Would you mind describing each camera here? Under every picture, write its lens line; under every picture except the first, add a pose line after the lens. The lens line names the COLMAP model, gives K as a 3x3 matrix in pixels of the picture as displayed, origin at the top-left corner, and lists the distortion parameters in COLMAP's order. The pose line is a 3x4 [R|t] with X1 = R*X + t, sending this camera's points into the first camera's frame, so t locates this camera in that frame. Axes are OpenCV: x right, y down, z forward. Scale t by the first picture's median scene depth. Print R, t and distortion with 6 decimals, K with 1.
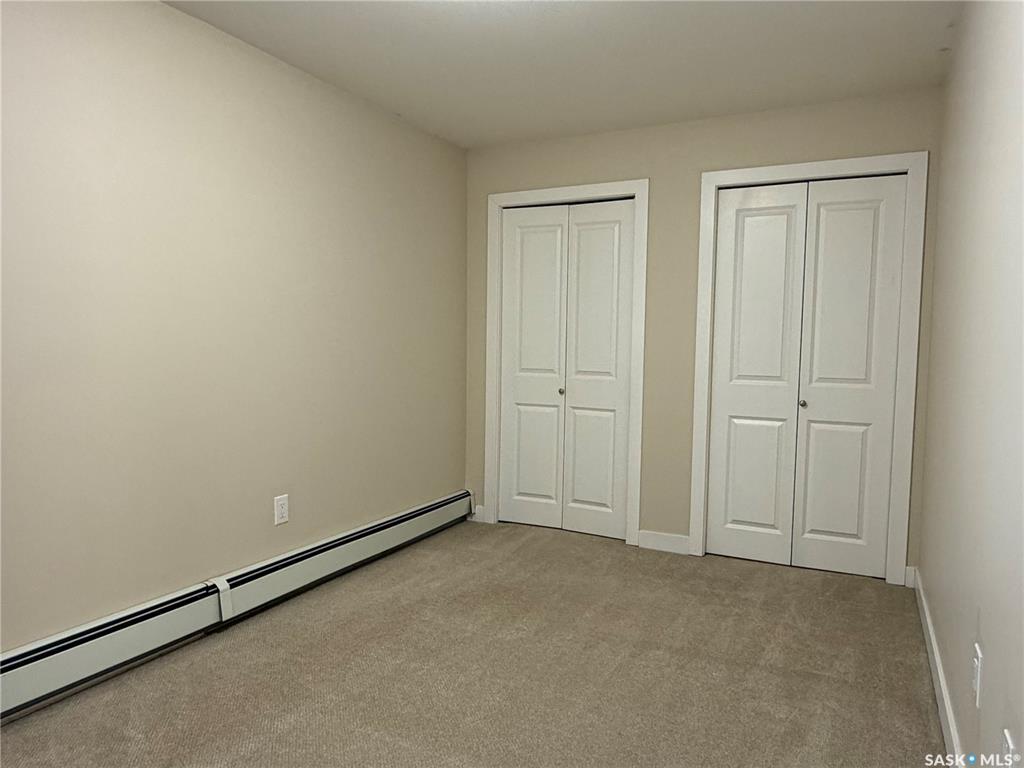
lens RADIAL K [[692.8, 0, 506.9], [0, 692.8, 387.6], [0, 0, 1]] dist [0.000249, 0.001363]
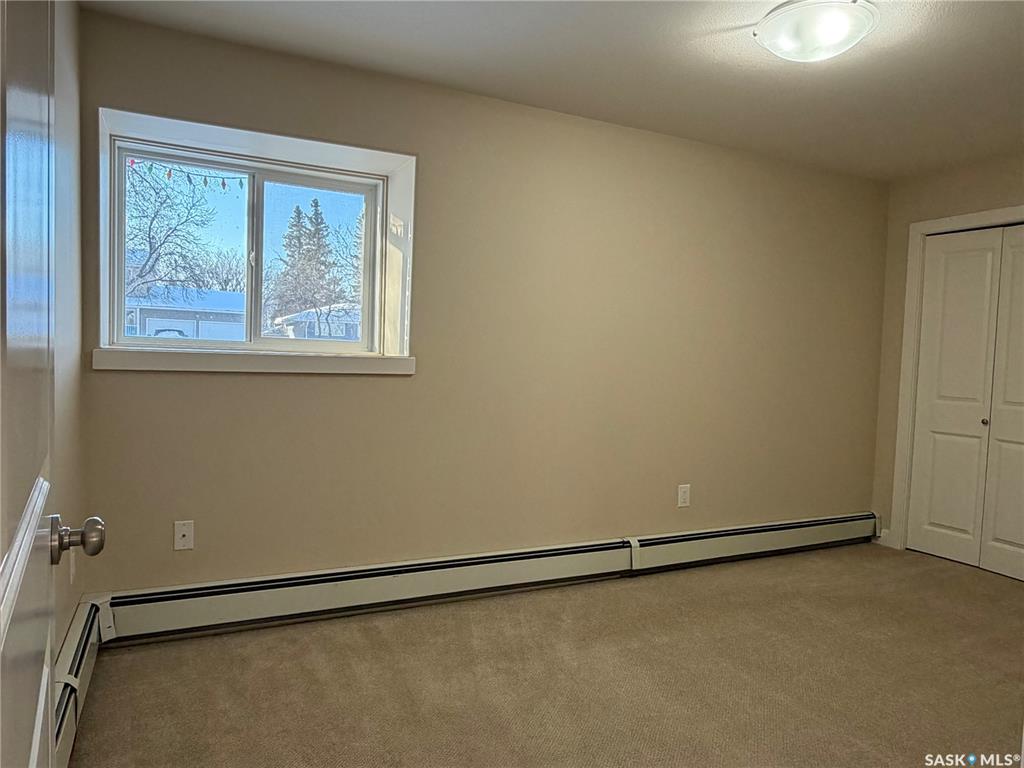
lens RADIAL K [[690.9, 0, 509.4], [0, 690.9, 386.6], [0, 0, 1]] dist [0.001329, -0.002064]
pose [[0.800926, 0.042036, -0.597286, 0.134721], [-0.062973, 0.997914, -0.014212, 0.012912], [0.595443, 0.048996, 0.801902, -0.171472]]
